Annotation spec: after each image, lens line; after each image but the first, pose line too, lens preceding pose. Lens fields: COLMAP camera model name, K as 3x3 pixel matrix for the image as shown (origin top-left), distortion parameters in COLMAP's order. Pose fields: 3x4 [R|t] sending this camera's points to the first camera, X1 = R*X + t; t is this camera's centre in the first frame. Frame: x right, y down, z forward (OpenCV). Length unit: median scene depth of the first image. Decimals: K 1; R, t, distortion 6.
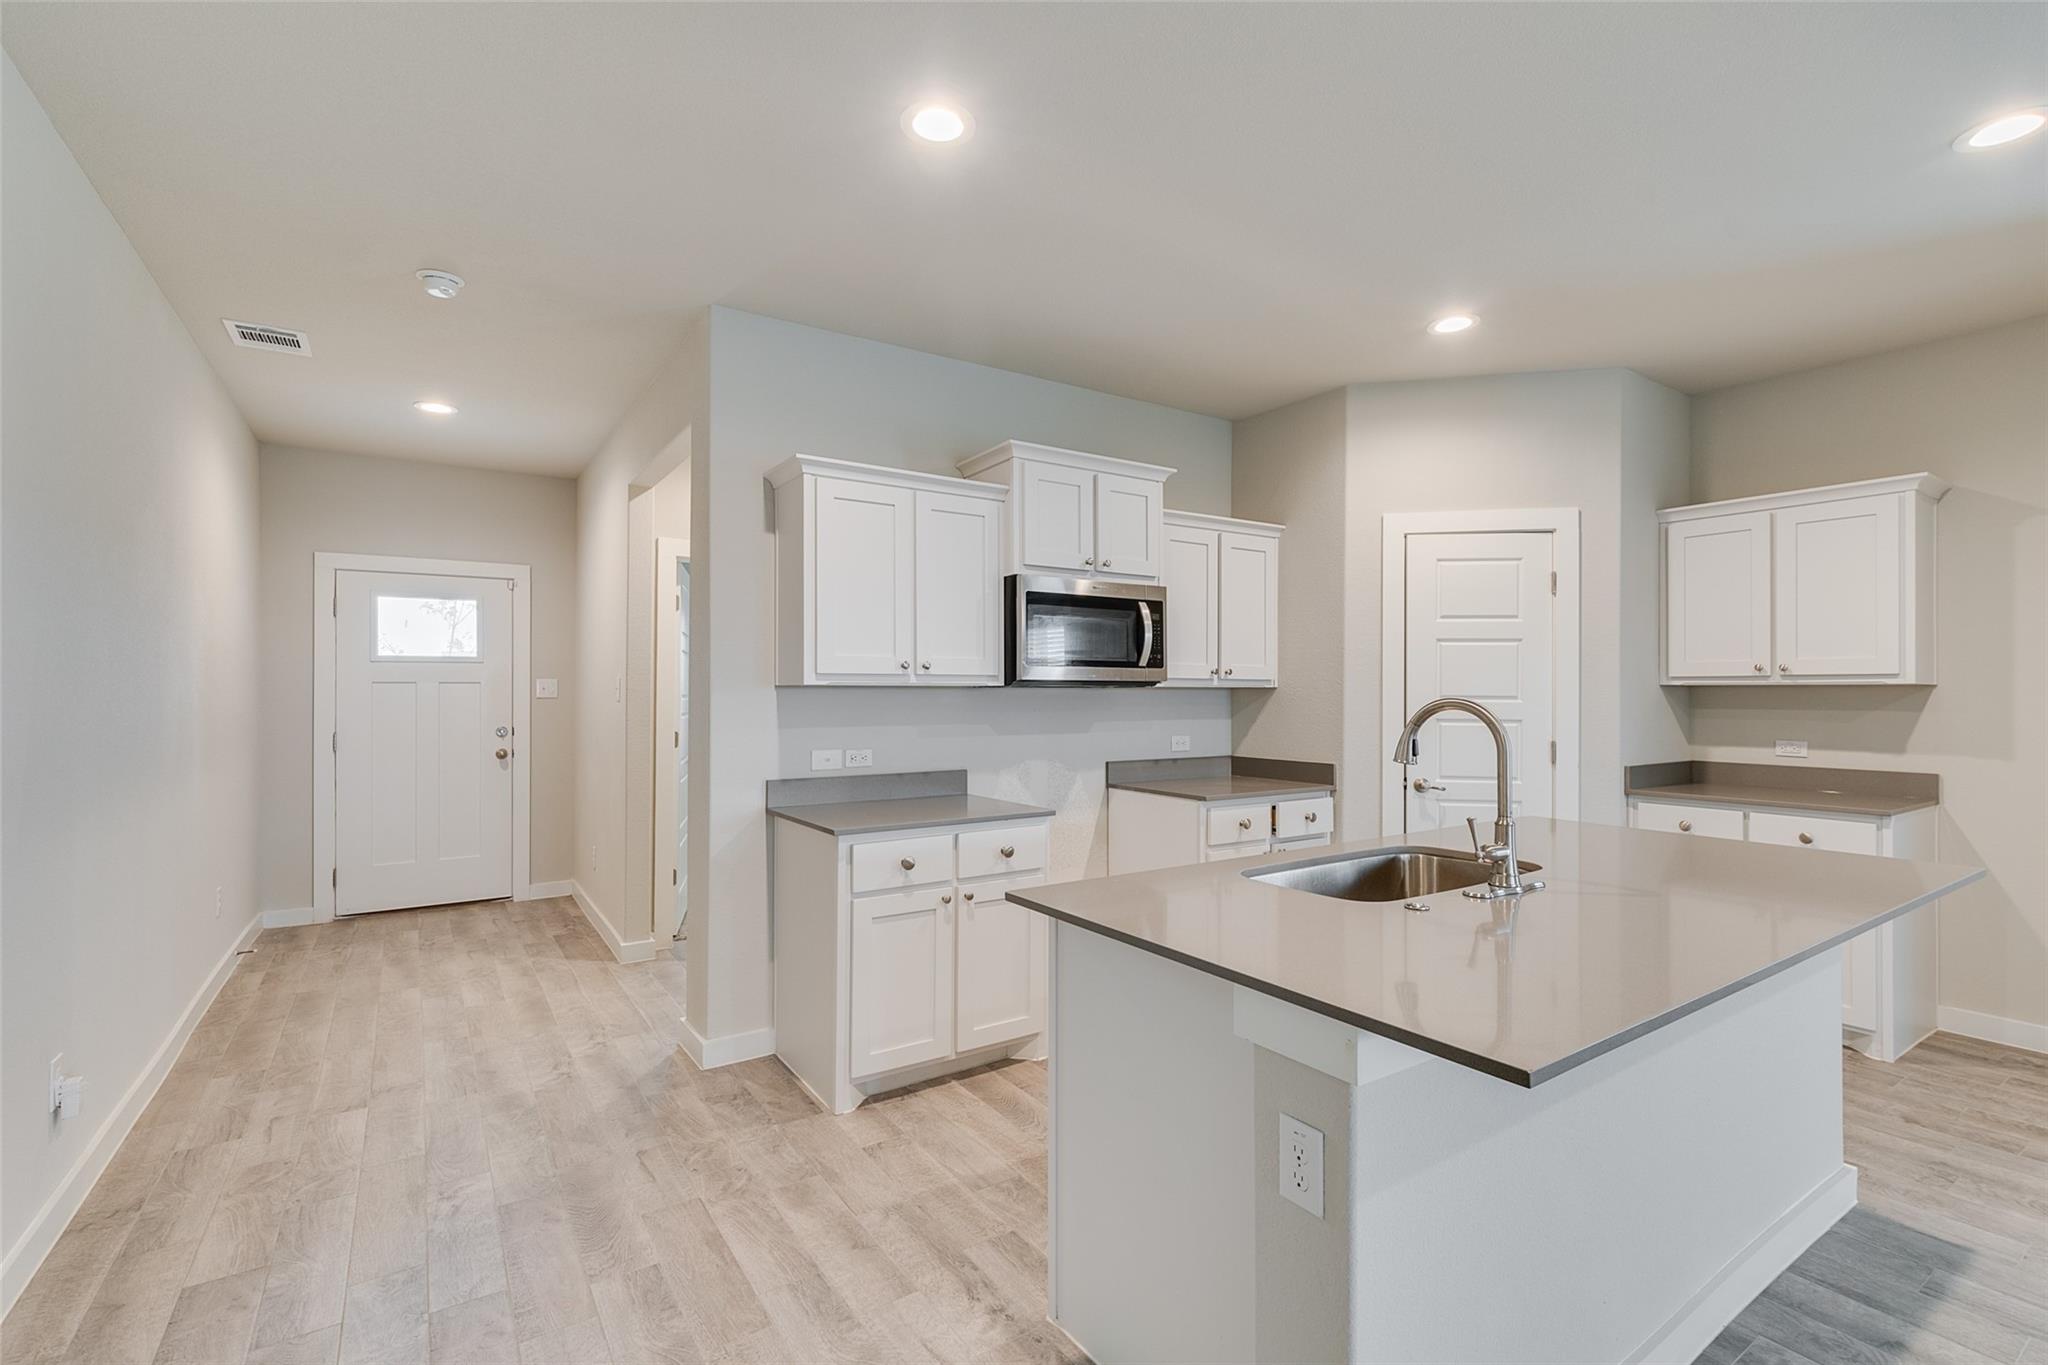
lens RADIAL K [[913.1, 0, 1024.0], [0, 913.1, 682.5], [0, 0, 1]] dist [0.041230, 0.000076]
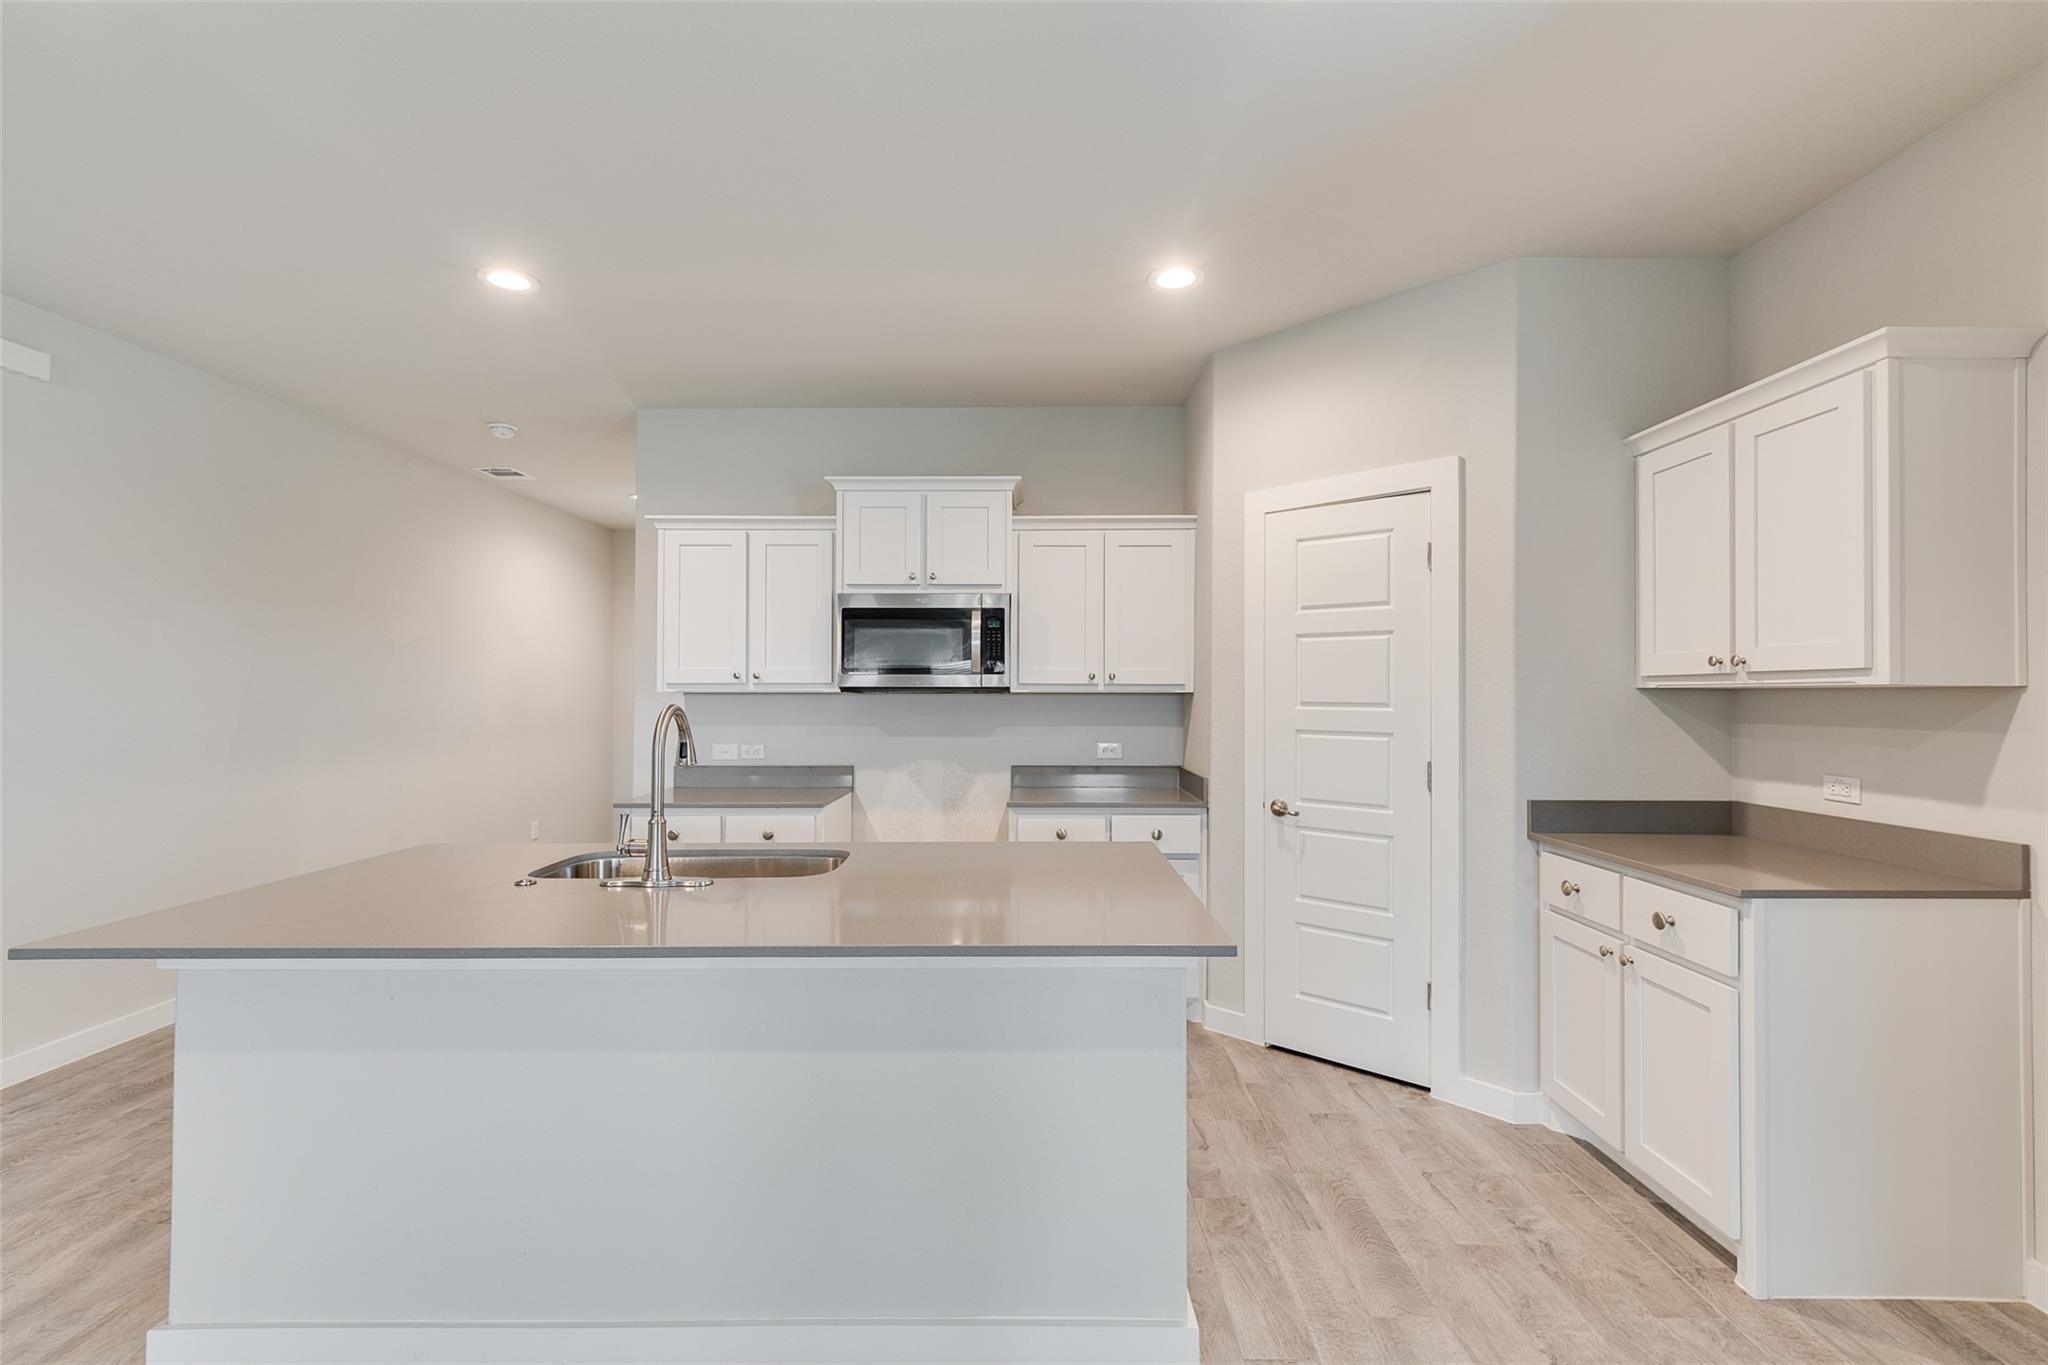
lens RADIAL K [[873.5, 0, 1017.8], [0, 873.5, 675.3], [0, 0, 1]] dist [0.022555, 0.000211]
pose [[0.830811, -0.013621, -0.556388, 0.703091], [0.003816, 0.999816, -0.018778, 0.003768], [0.556541, 0.013478, 0.830711, 0.204579]]
